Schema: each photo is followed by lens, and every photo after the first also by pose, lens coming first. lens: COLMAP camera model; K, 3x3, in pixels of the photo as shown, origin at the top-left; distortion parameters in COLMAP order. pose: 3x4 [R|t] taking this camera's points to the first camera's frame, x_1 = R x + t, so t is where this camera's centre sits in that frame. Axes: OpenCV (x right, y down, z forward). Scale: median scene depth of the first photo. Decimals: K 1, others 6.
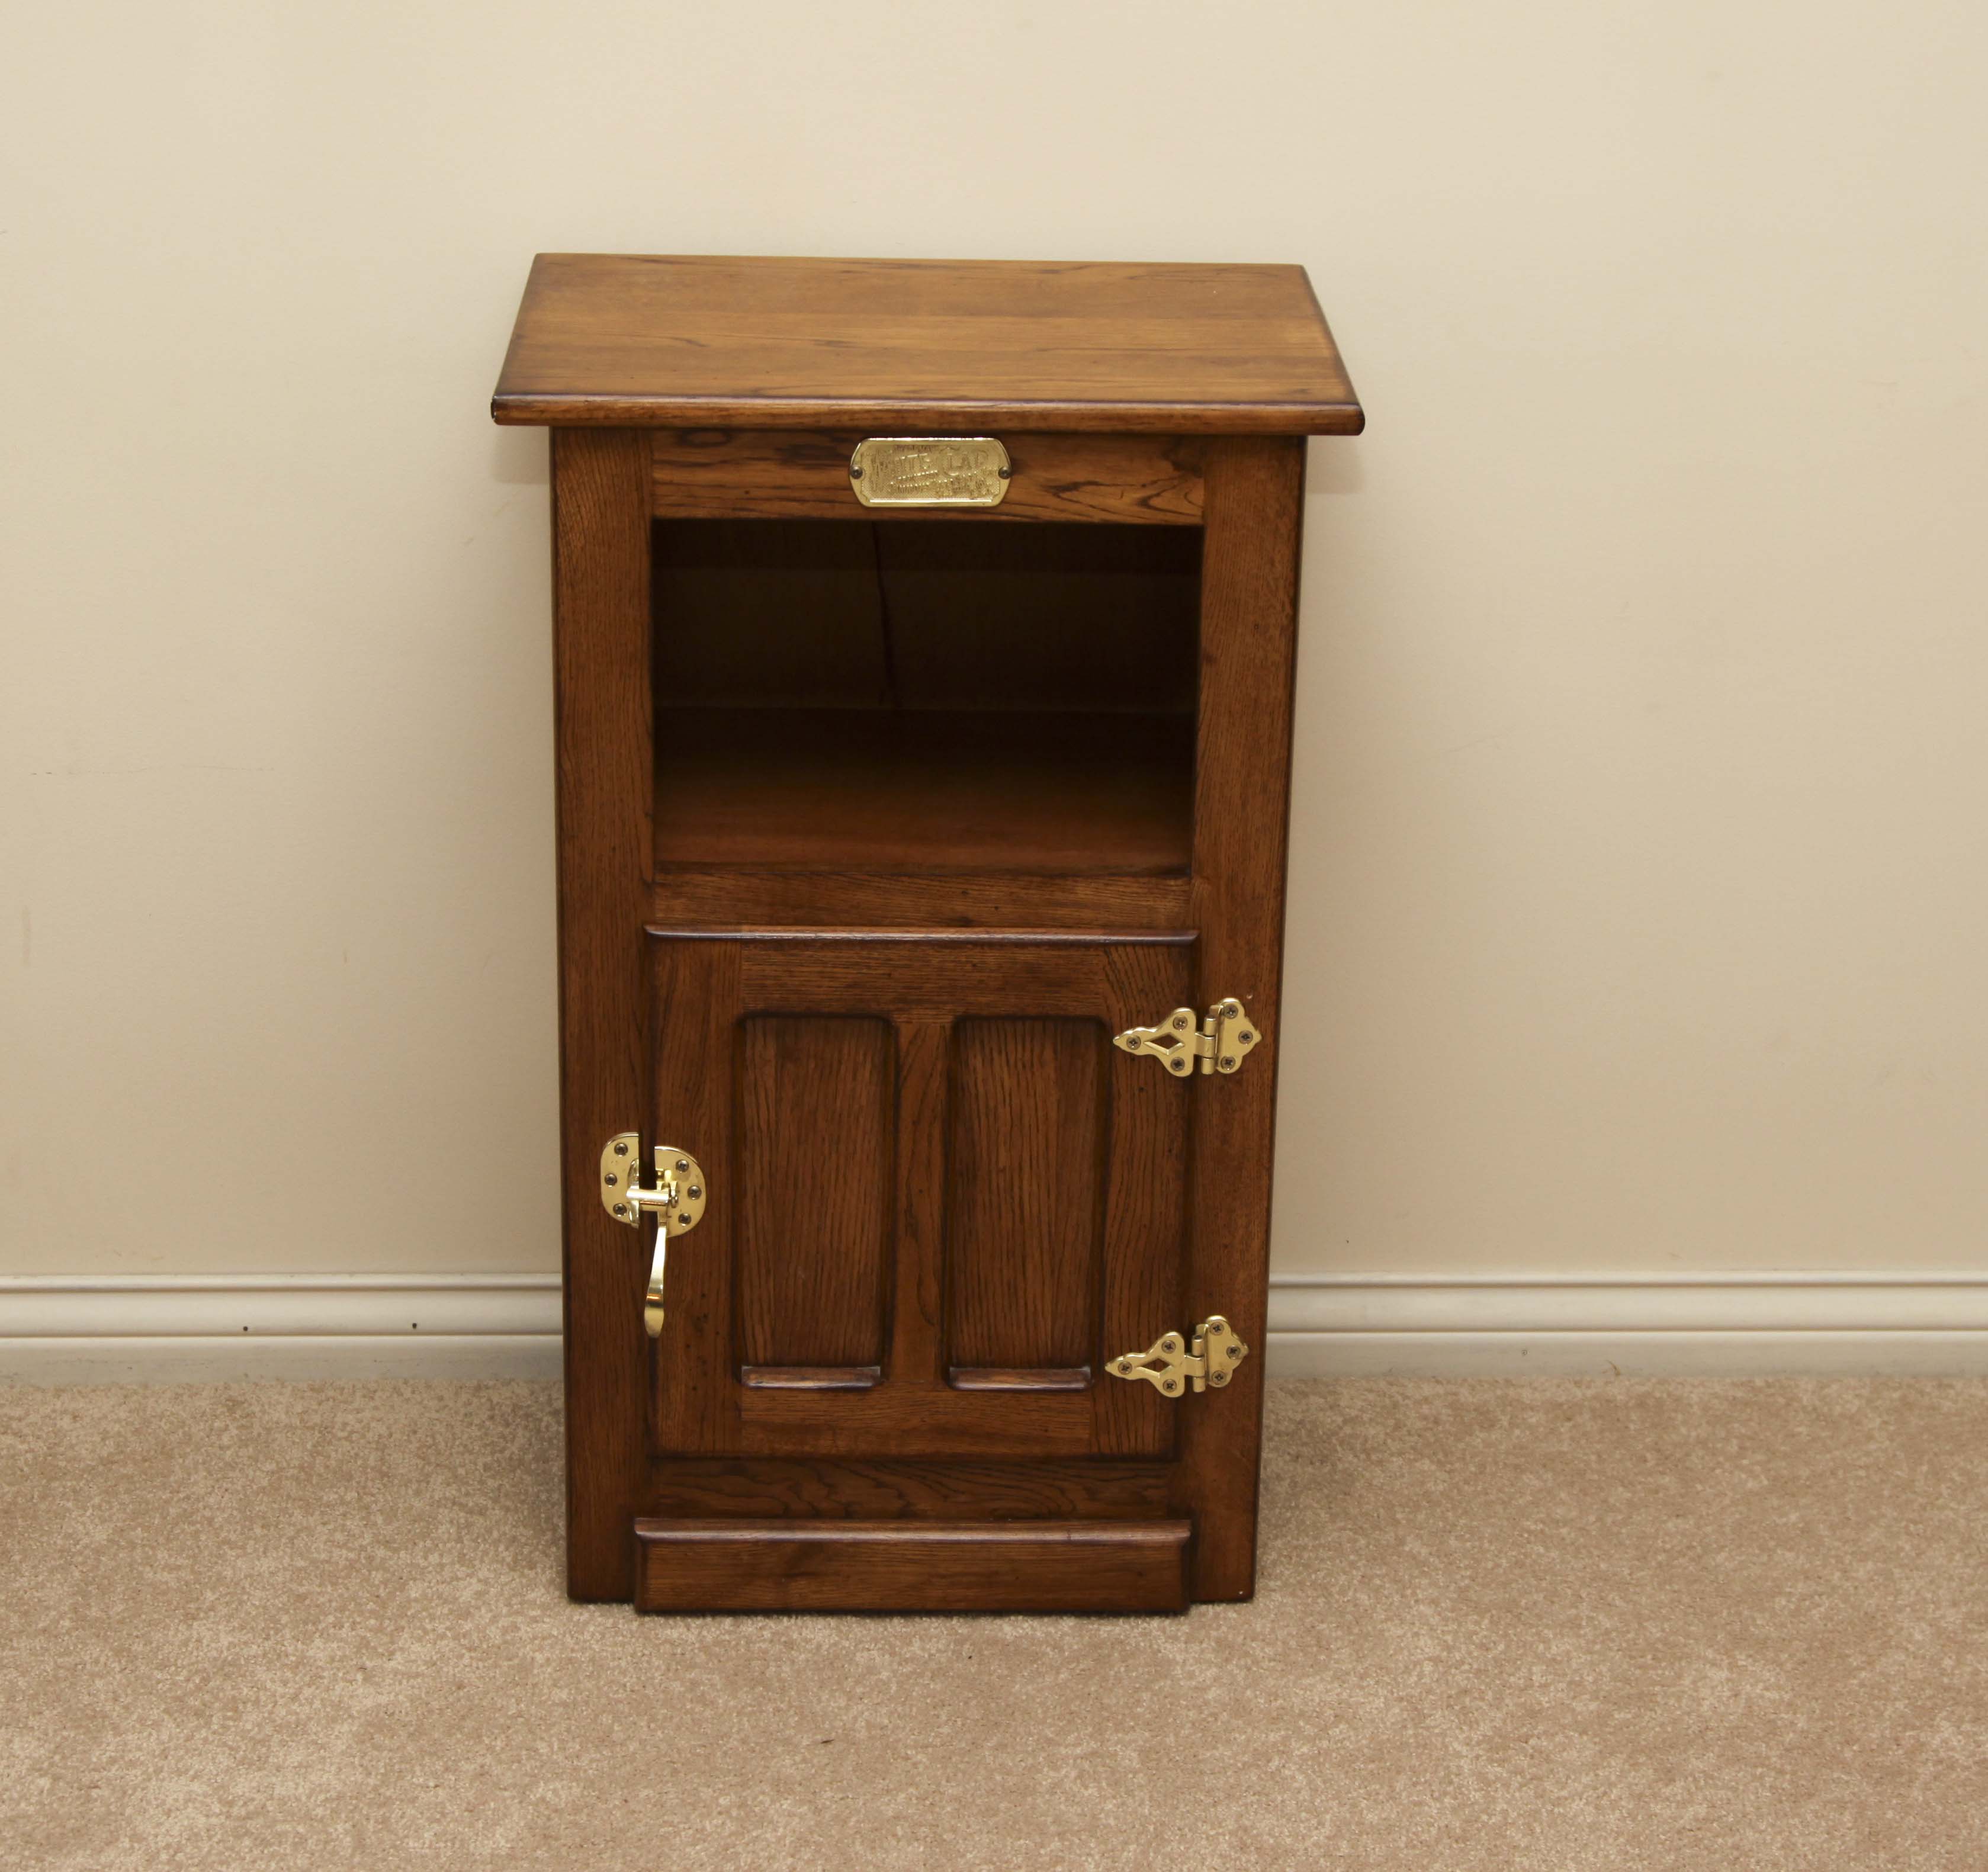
lens RADIAL K [[4465.0, 0, 994.0], [0, 4465.0, 936.0], [0, 0, 1]] dist [0.057325, -0.155216]
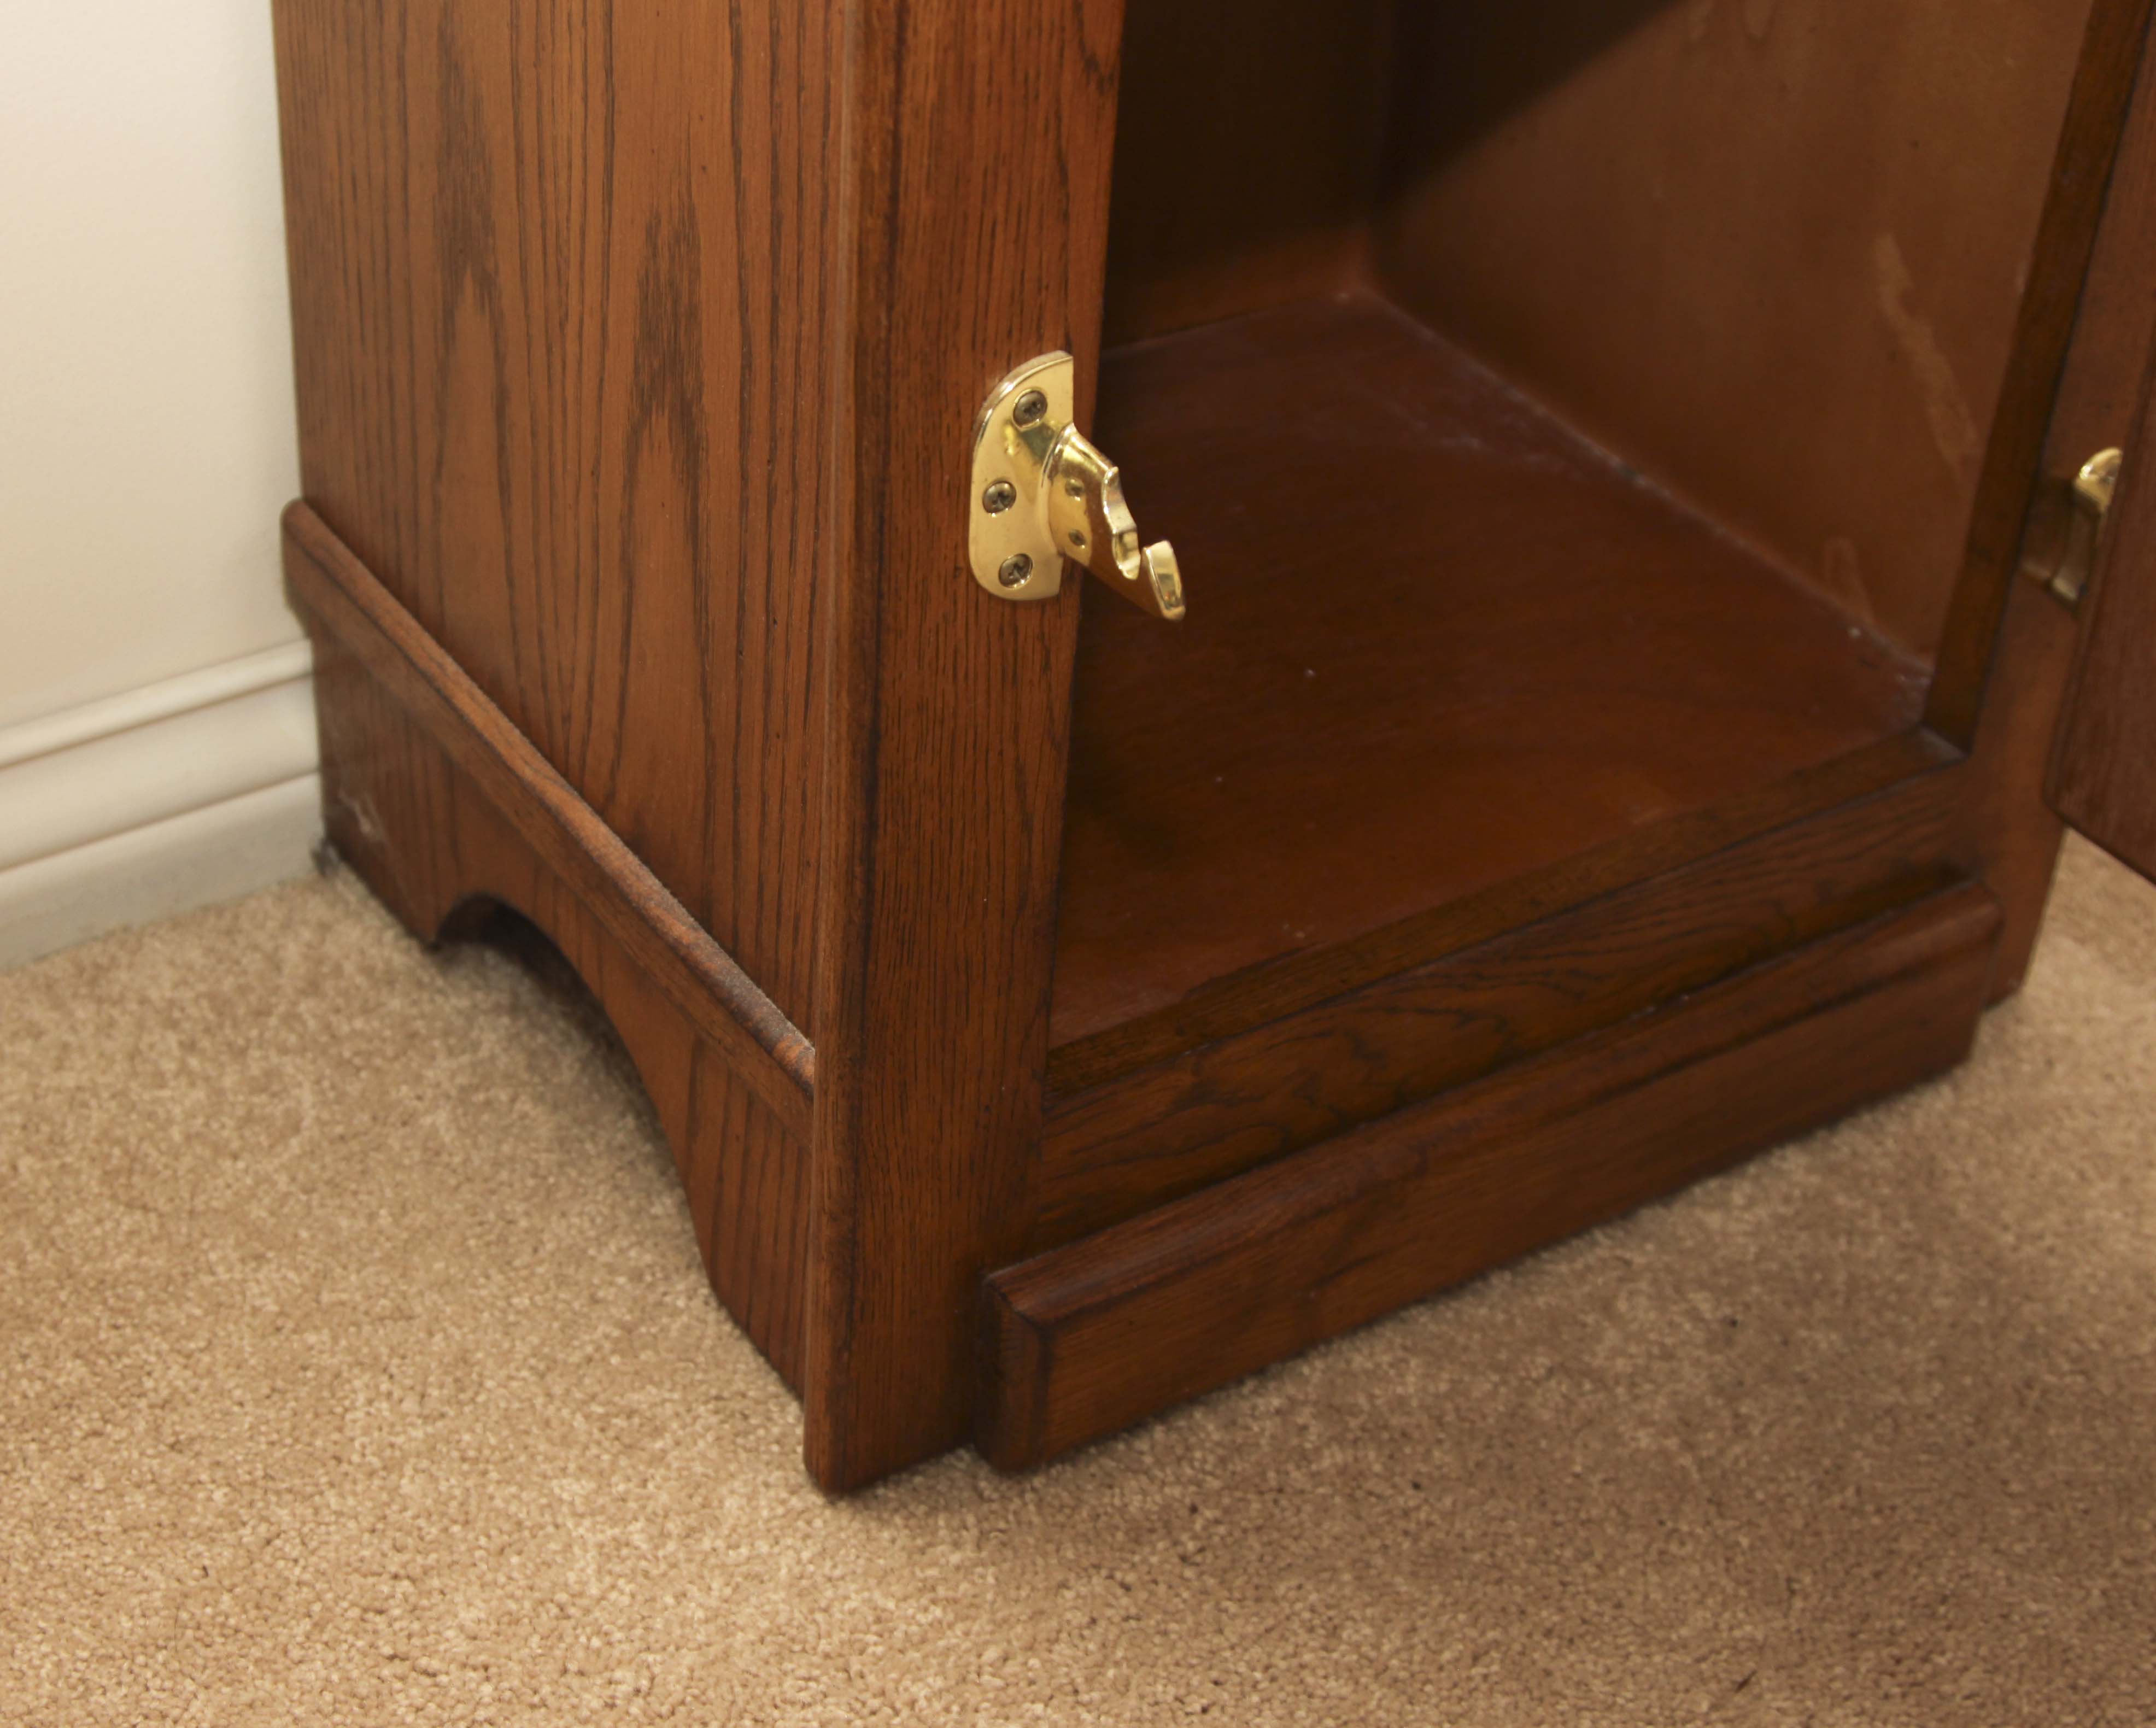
lens RADIAL K [[3755.8, 0, 940.8], [0, 3755.8, 866.3], [0, 0, 1]] dist [-0.019392, -0.024721]
pose [[0.858522, -0.289007, 0.423574, -0.219351], [0.161803, 0.936521, 0.311043, -0.011215], [-0.486579, -0.198501, 0.850787, 0.726385]]
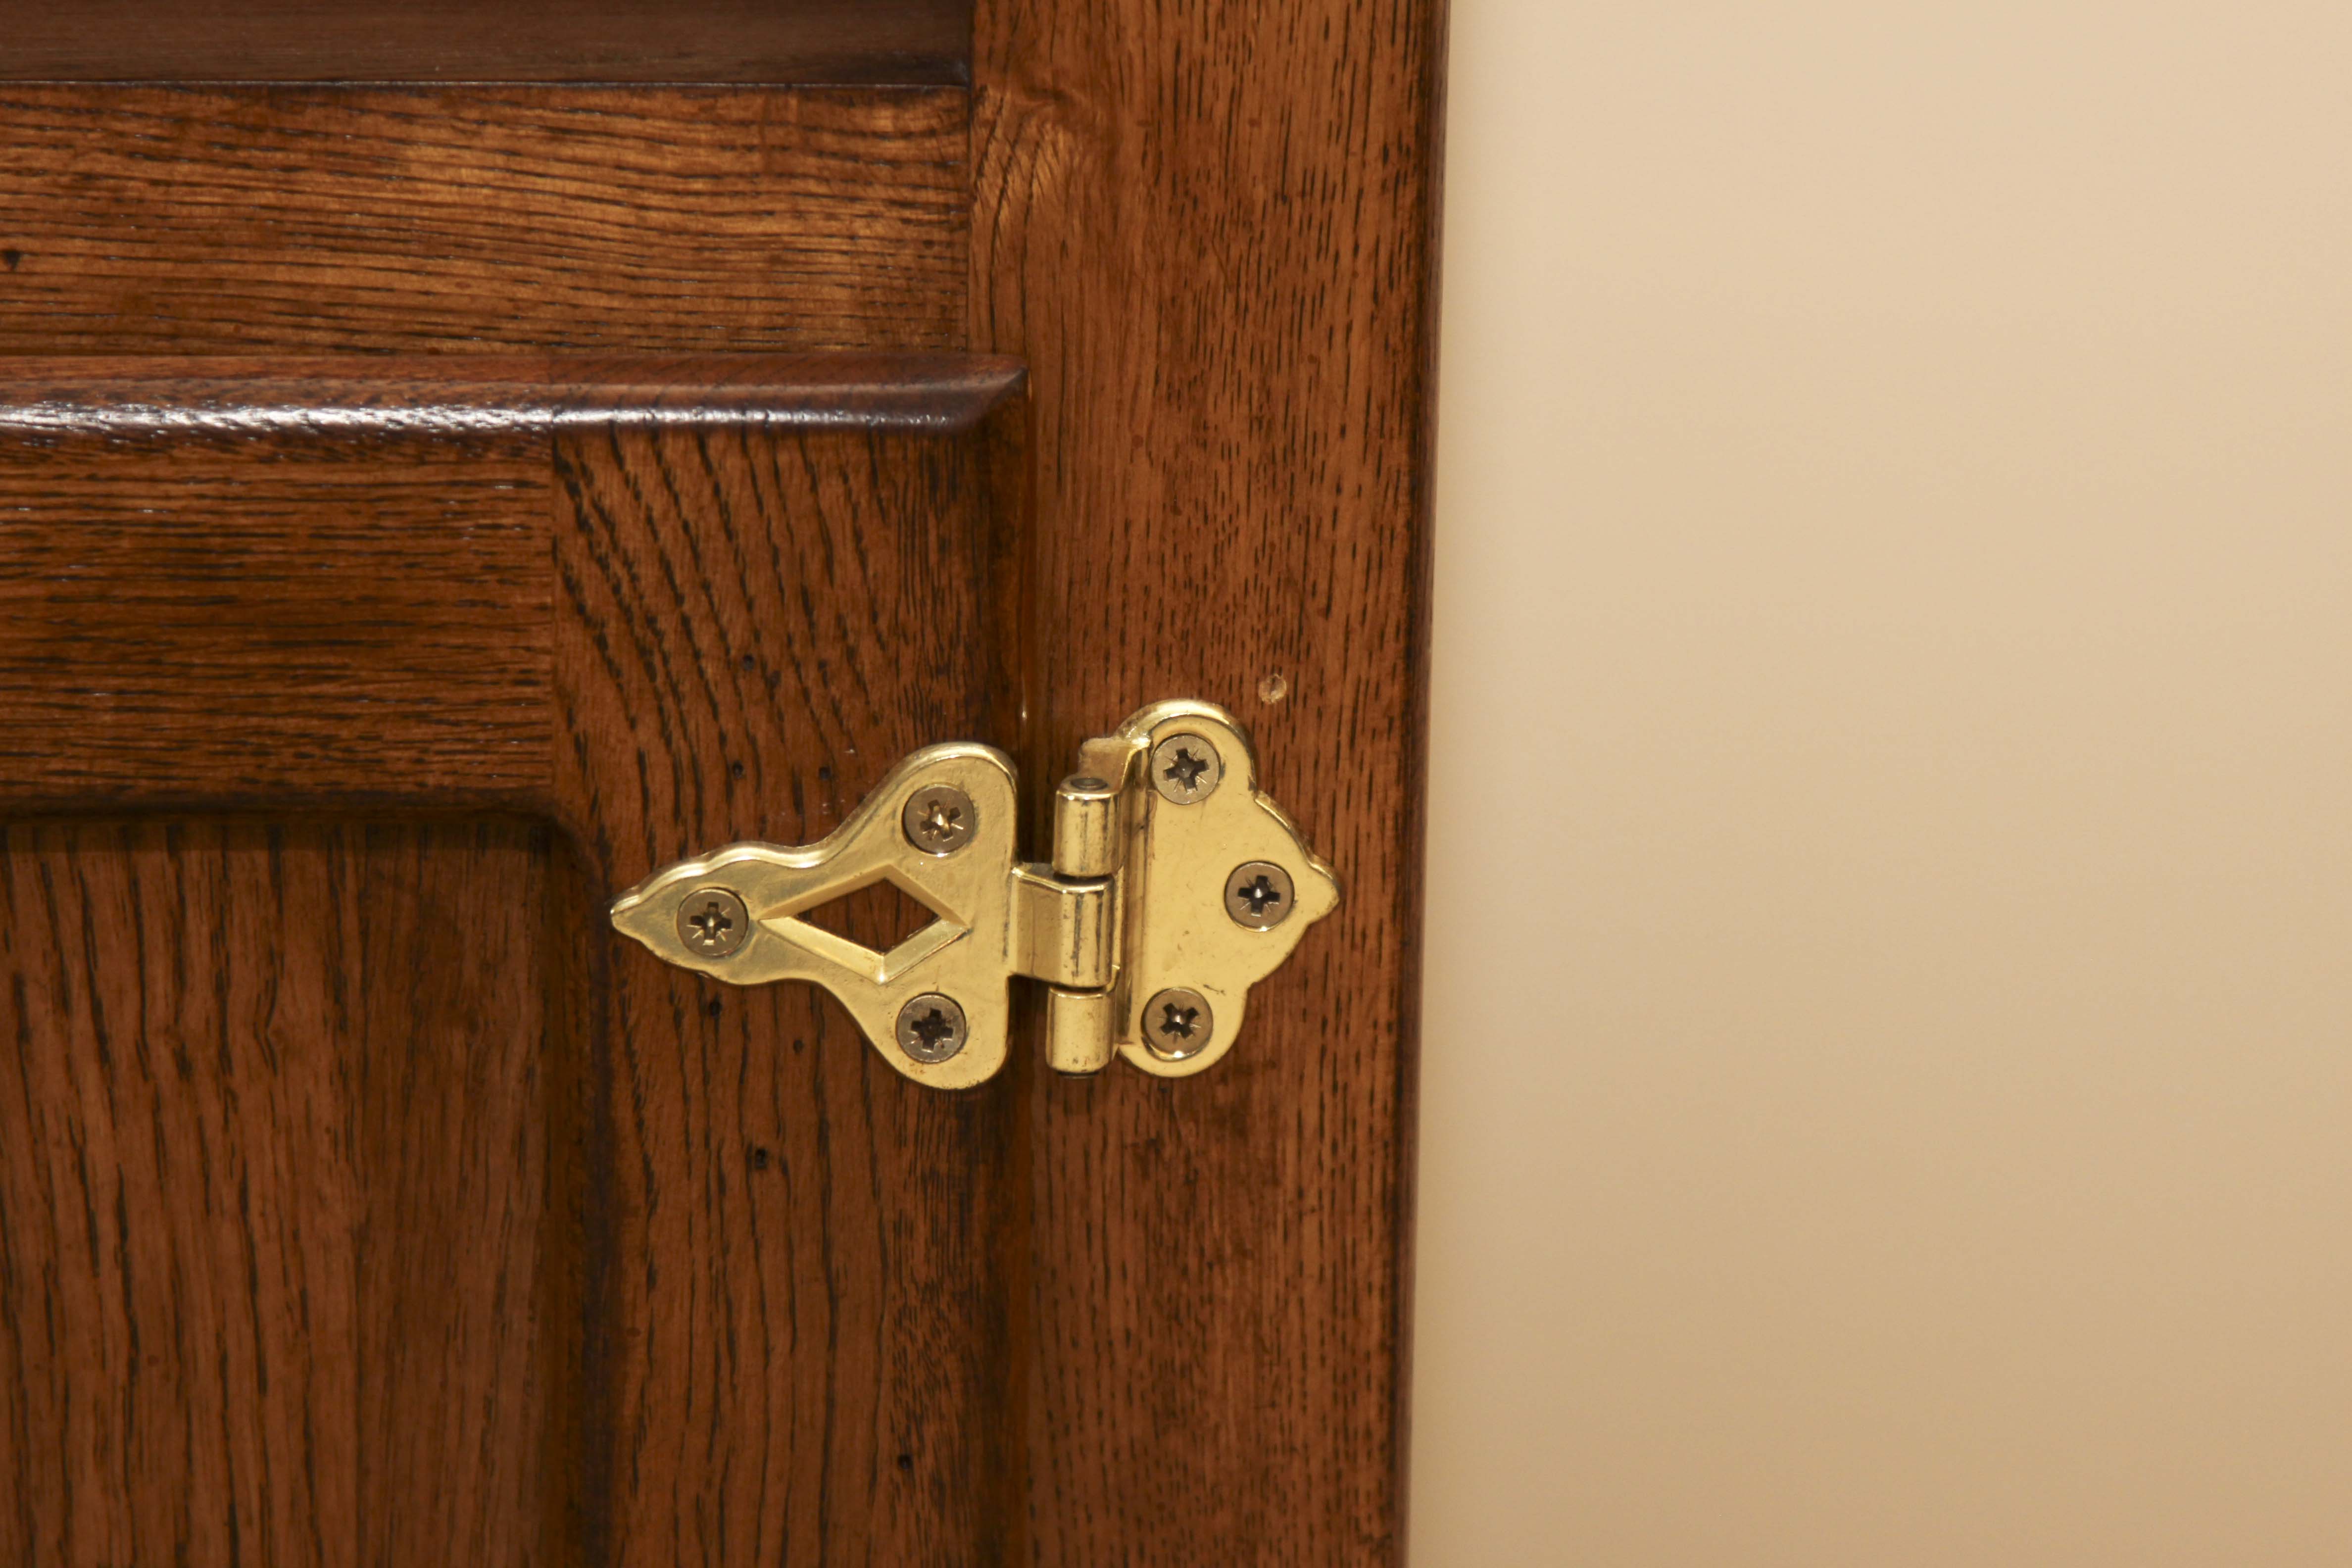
lens RADIAL K [[9781.8, 0, 1176.0], [0, 9781.8, 784.0], [0, 0, 1]] dist [0.398662, 2.555870]
pose [[0.998515, -0.018019, 0.051412, 0.028485], [0.021380, 0.997617, -0.065592, 0.045704], [-0.050108, 0.066594, 0.996521, 0.533187]]
